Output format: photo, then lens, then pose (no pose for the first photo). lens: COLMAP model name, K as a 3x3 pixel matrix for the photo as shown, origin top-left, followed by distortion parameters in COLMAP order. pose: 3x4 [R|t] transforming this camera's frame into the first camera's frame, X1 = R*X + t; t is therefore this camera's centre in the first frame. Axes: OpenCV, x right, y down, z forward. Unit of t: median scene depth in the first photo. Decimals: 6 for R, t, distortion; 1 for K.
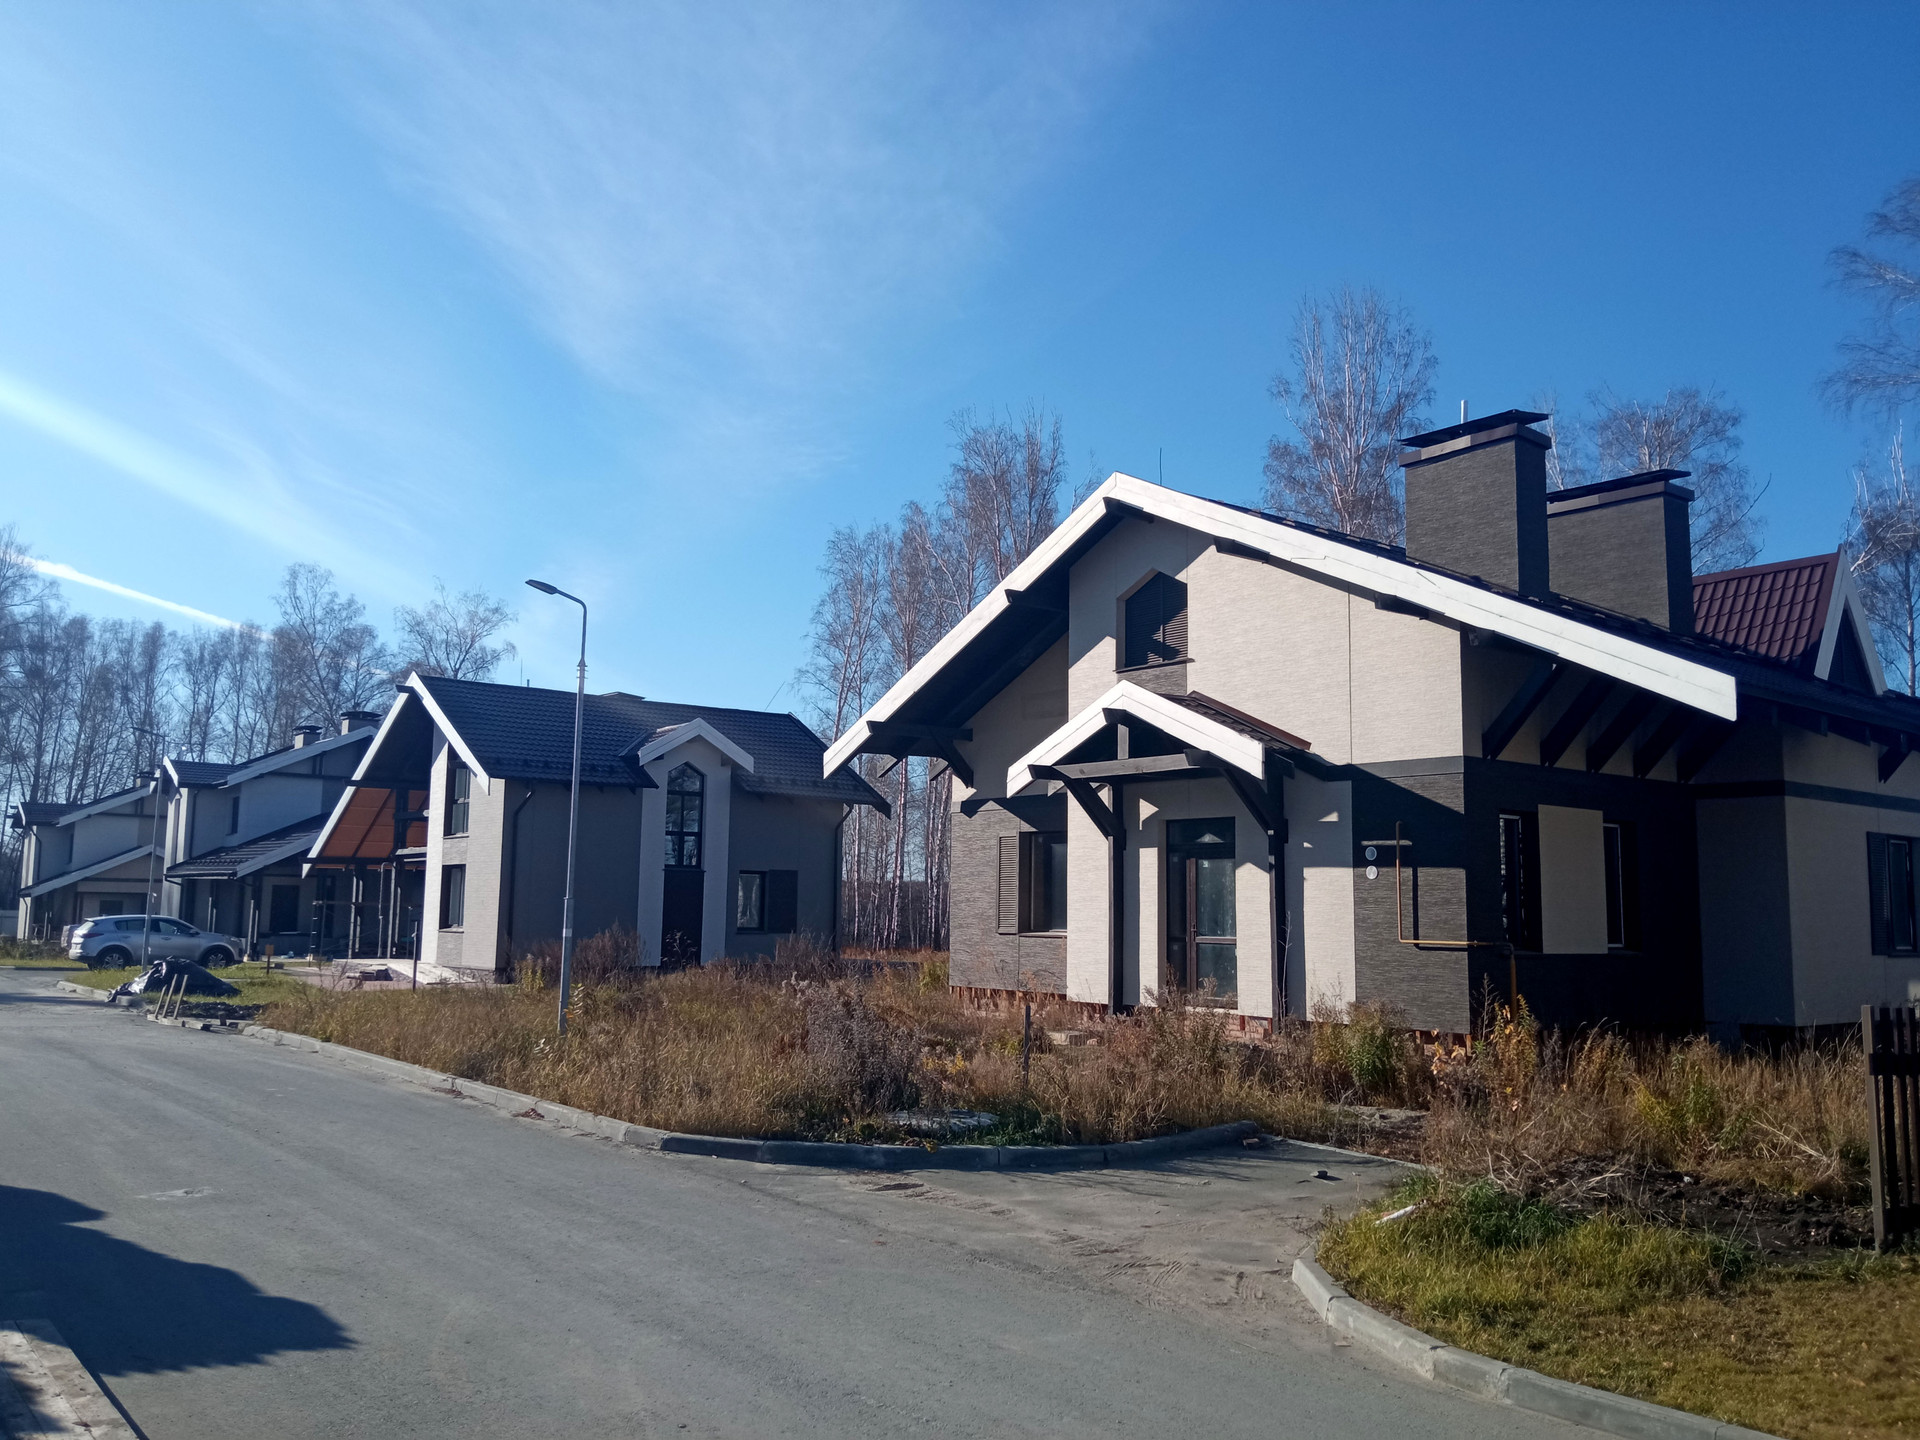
lens RADIAL K [[1526.1, 0, 971.1], [0, 1526.1, 720.0], [0, 0, 1]] dist [0.070944, -0.106859]
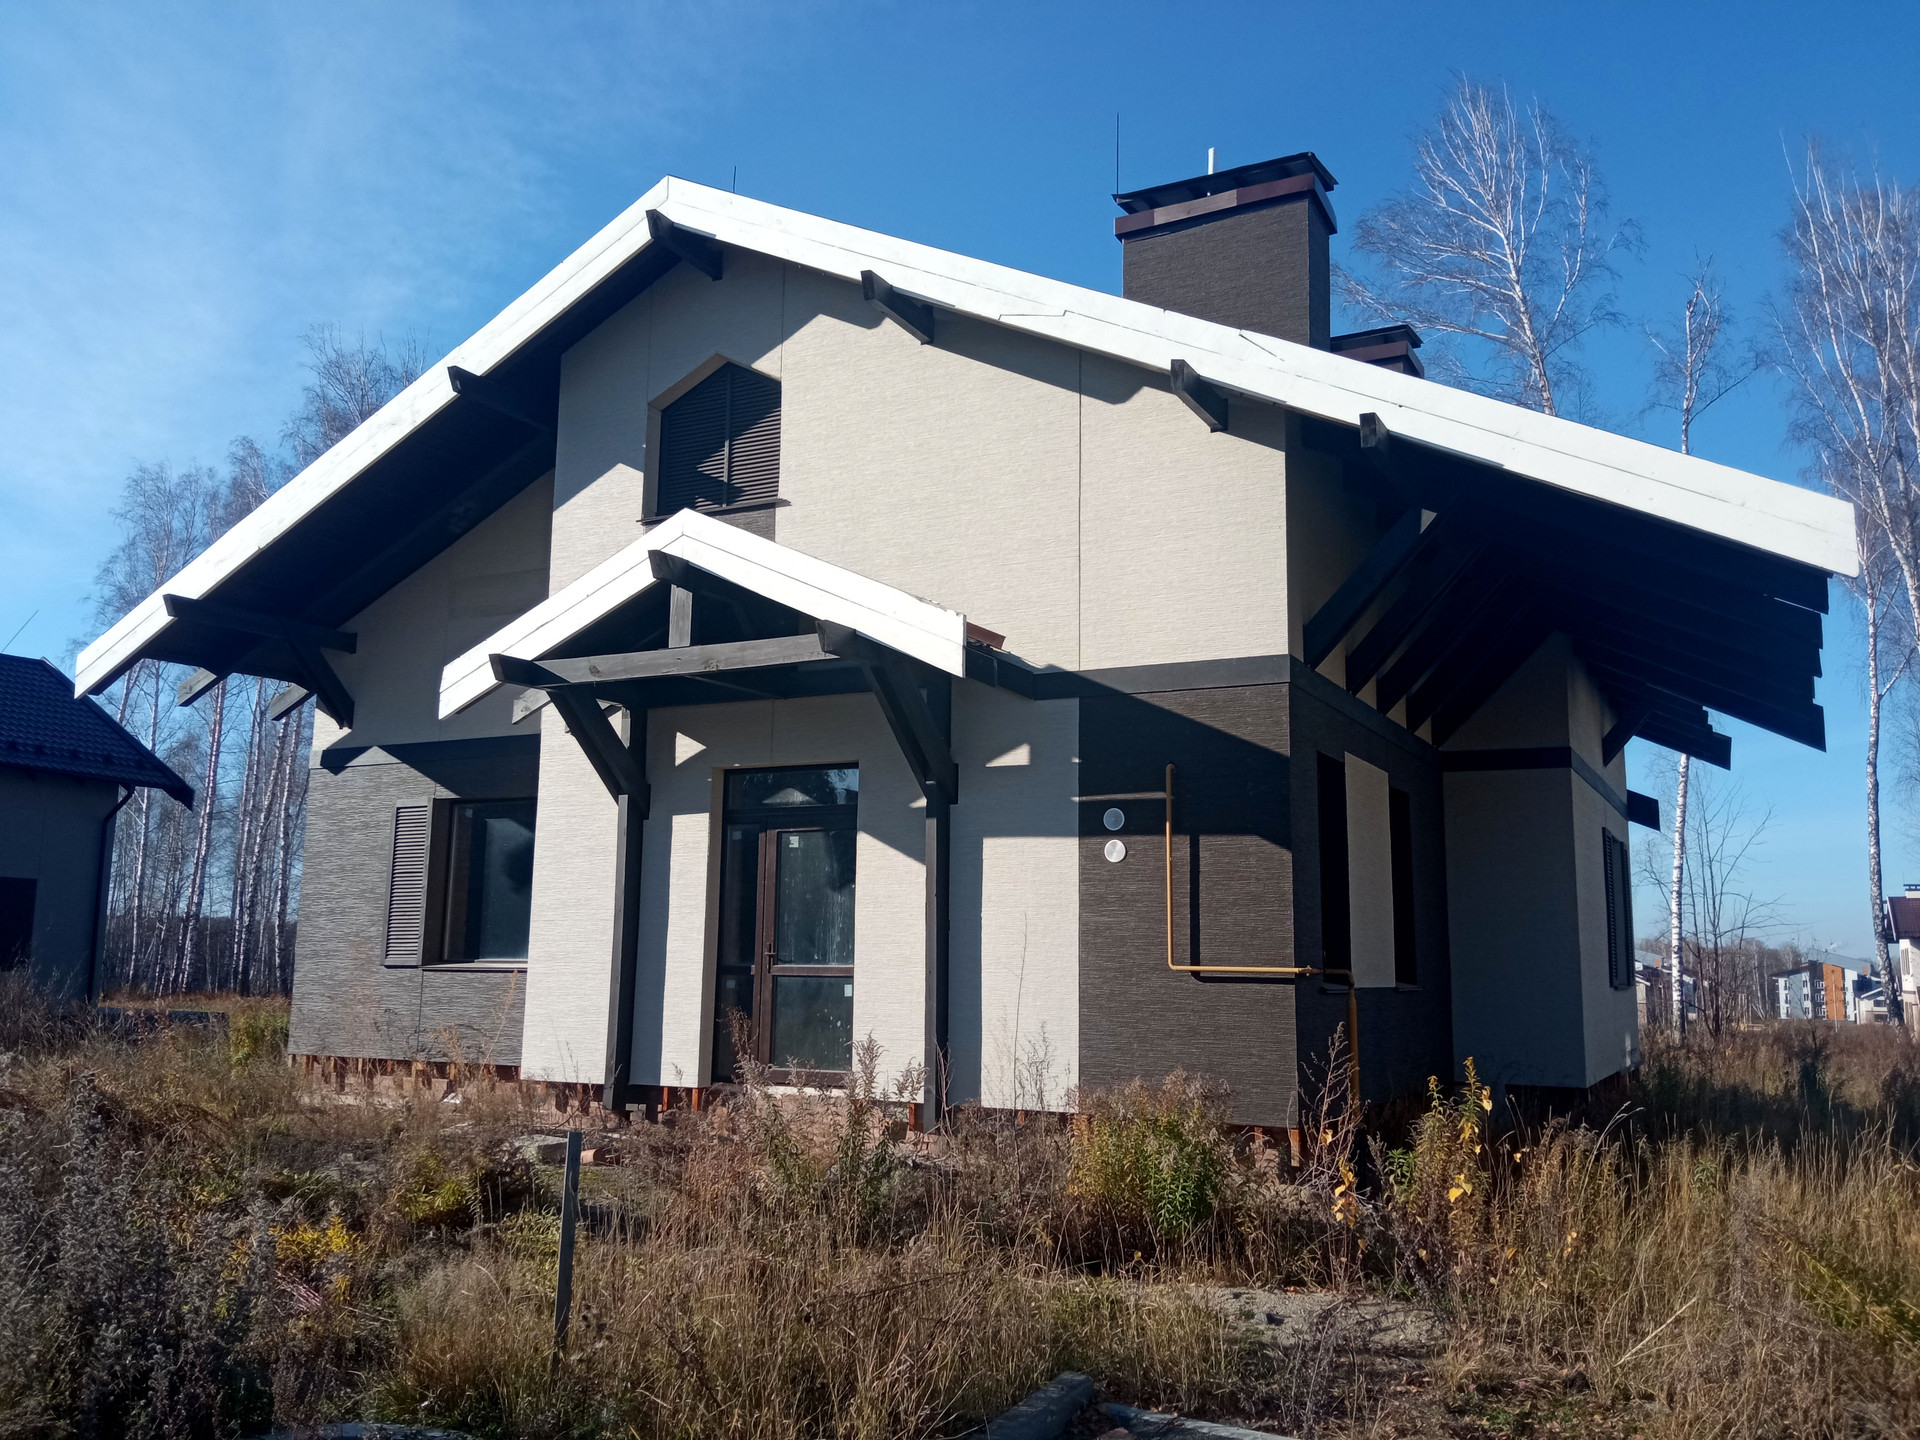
lens RADIAL K [[1526.1, 0, 955.1], [0, 1526.1, 718.7], [0, 0, 1]] dist [0.070944, -0.106859]
pose [[0.917633, 0.061541, 0.392636, -0.024861], [-0.051307, 0.998015, -0.036517, 0.063591], [-0.394104, 0.013364, 0.918969, 0.420723]]
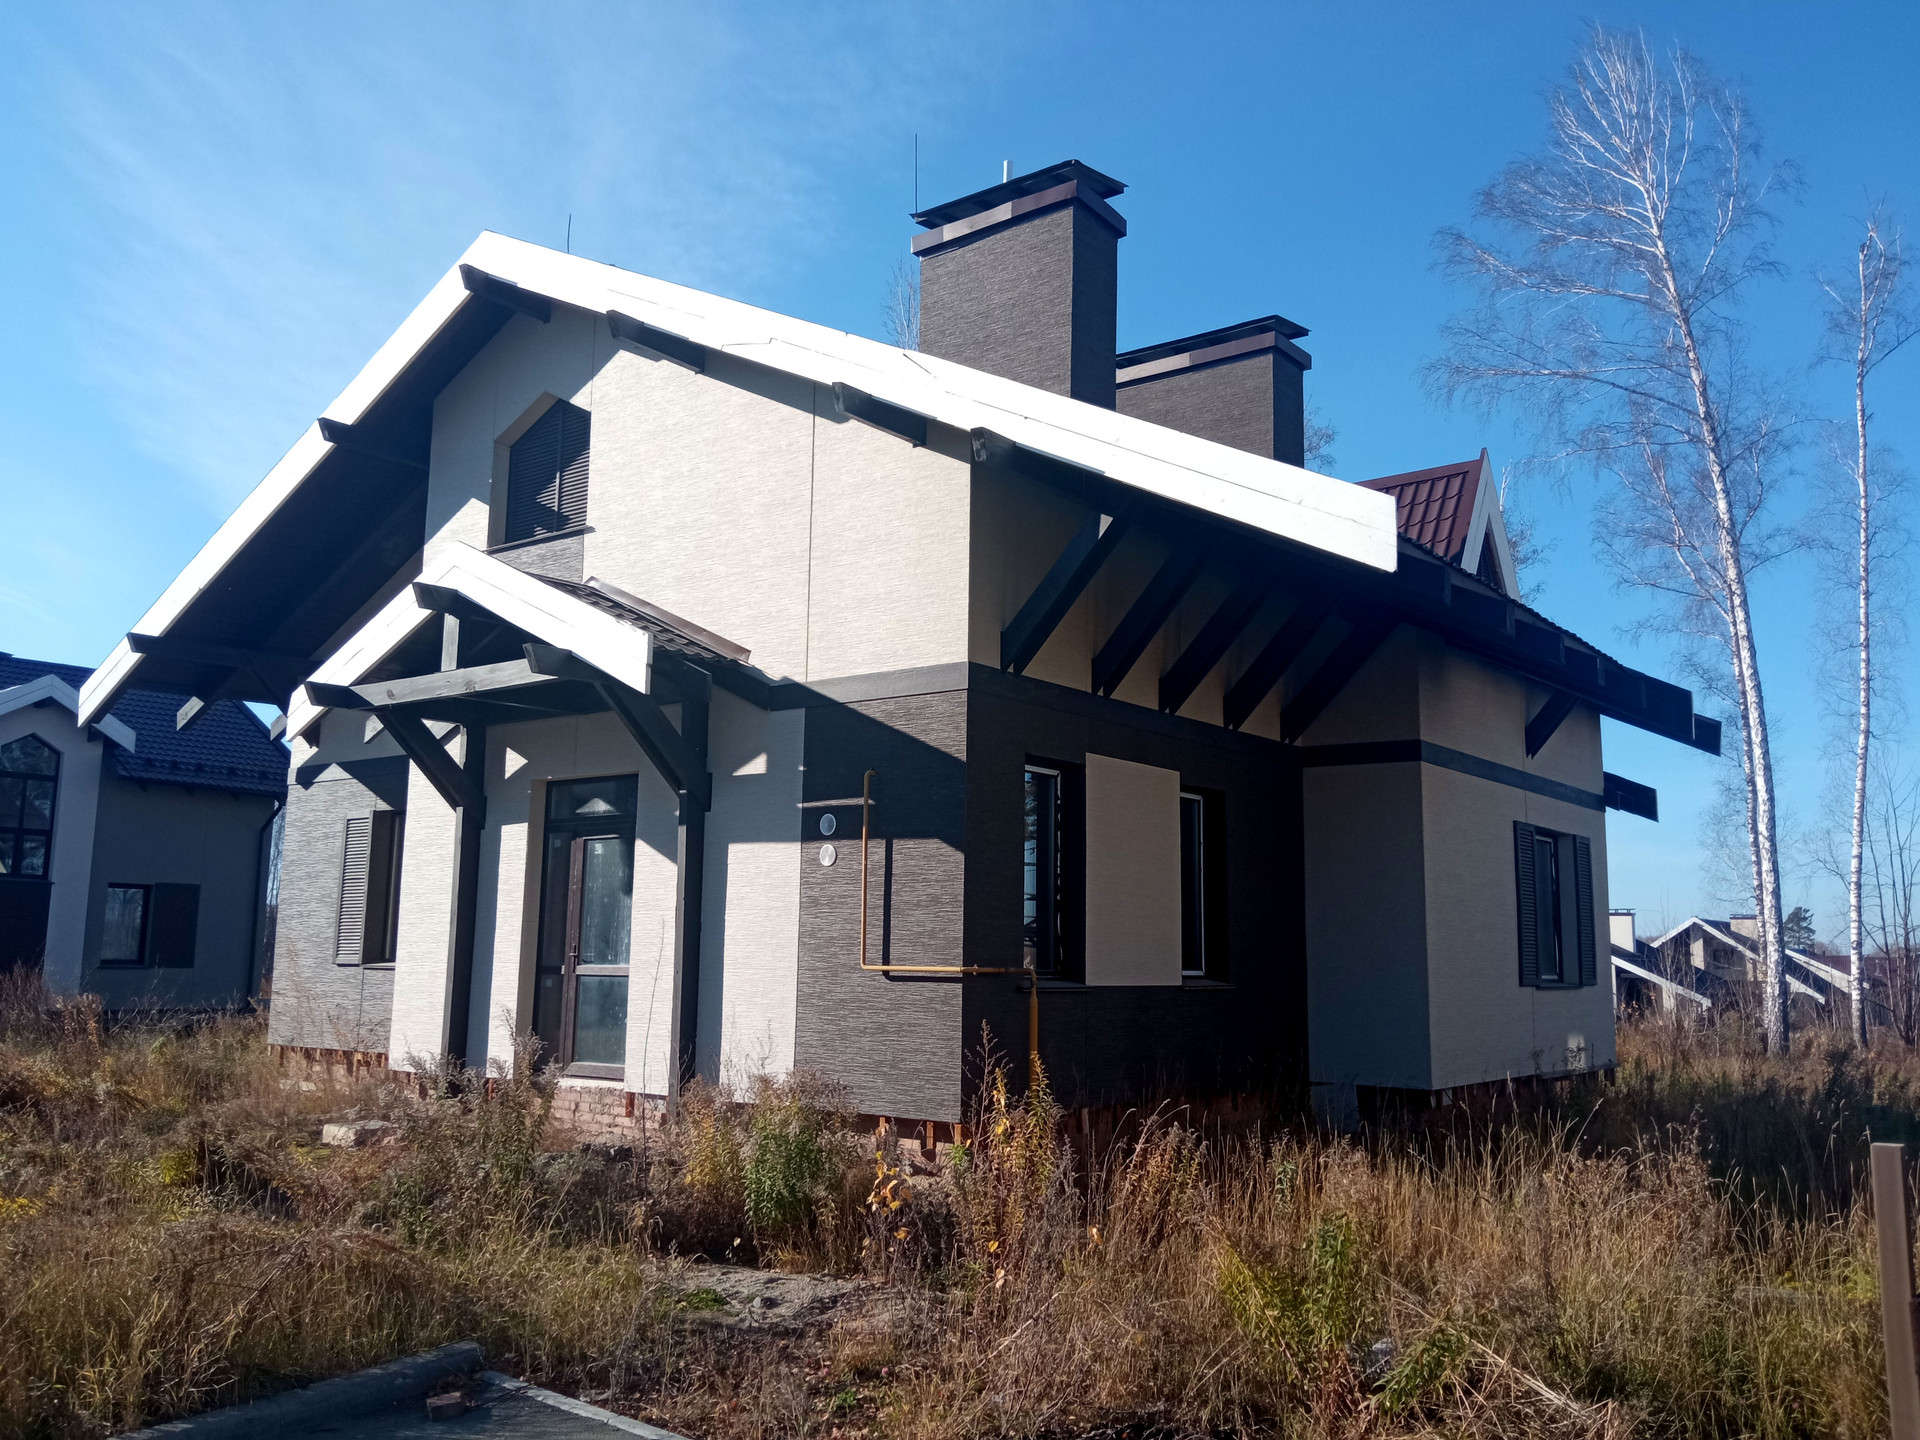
lens RADIAL K [[1526.1, 0, 962.6], [0, 1526.1, 718.4], [0, 0, 1]] dist [0.070944, -0.106859]
pose [[0.971512, 0.035964, 0.234245, 0.146972], [-0.030538, 0.999176, -0.026751, 0.051636], [-0.235014, 0.018835, 0.971810, 0.342071]]
